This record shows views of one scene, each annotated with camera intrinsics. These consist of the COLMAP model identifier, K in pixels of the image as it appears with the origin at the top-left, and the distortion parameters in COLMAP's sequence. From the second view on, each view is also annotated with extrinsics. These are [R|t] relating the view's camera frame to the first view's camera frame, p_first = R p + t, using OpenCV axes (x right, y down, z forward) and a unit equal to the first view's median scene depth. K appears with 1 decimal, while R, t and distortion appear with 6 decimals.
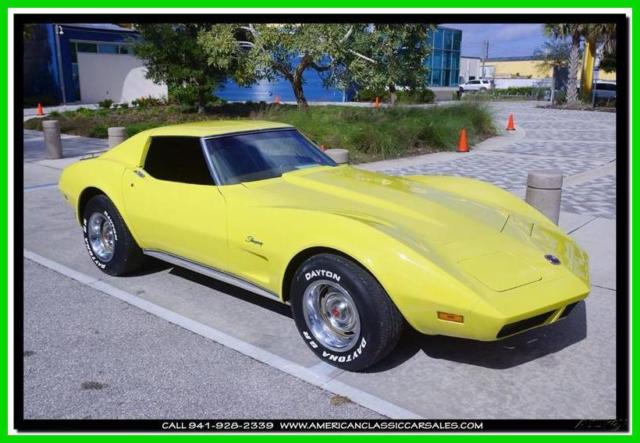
lens RADIAL K [[560.5, 0, 310.2], [0, 560.5, 222.3], [0, 0, 1]] dist [0.019532, -0.031921]
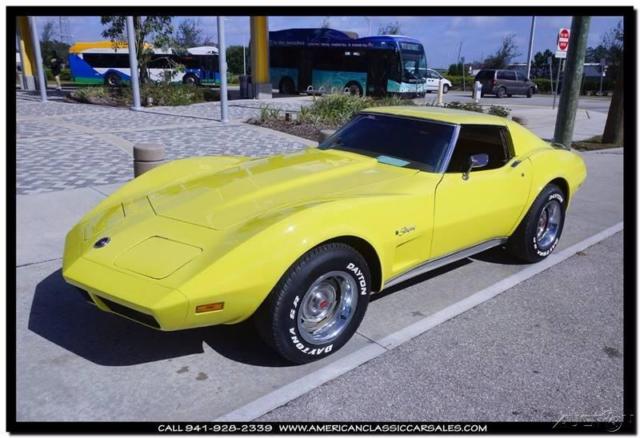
lens RADIAL K [[524.2, 0, 315.0], [0, 524.2, 220.4], [0, 0, 1]] dist [-0.004629, 0.002528]
pose [[0.126569, -0.273350, 0.953551, -1.119168], [0.219143, 0.945236, 0.241878, -0.255141], [-0.967449, 0.178350, 0.179540, 1.050289]]
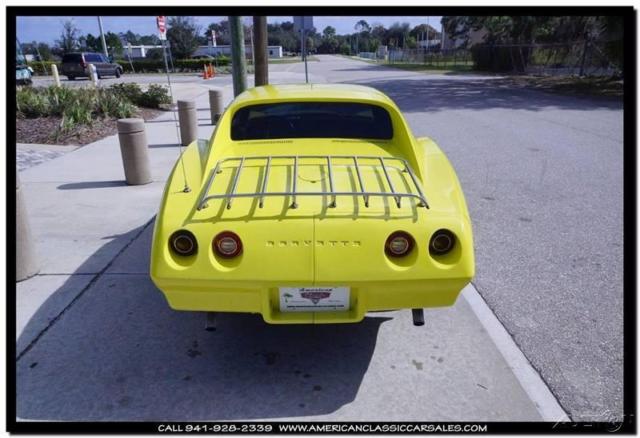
lens RADIAL K [[439.8, 0, 321.9], [0, 439.8, 221.9], [0, 0, 1]] dist [0.000493, 0.004983]
pose [[-0.681291, -0.254815, 0.686230, -0.789254], [0.183195, 0.848273, 0.496862, -0.387201], [-0.708719, 0.464221, -0.531240, 1.667529]]
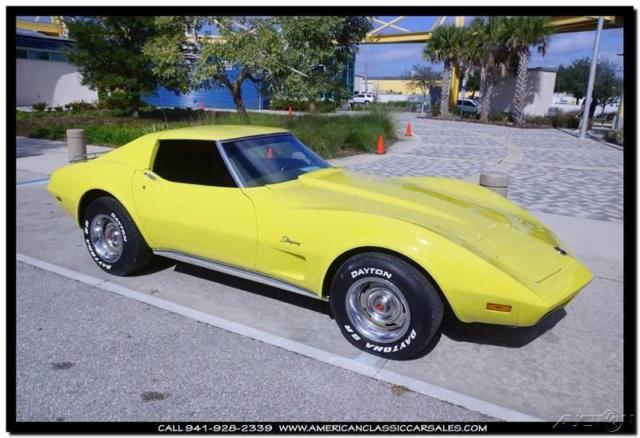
lens RADIAL K [[472.0, 0, 310.3], [0, 472.0, 218.7], [0, 0, 1]] dist [-0.005668, 0.012374]
pose [[0.982218, -0.021063, 0.186559, -0.192613], [0.018286, 0.999695, 0.016595, -0.019130], [-0.186851, -0.012888, 0.982304, 0.106975]]
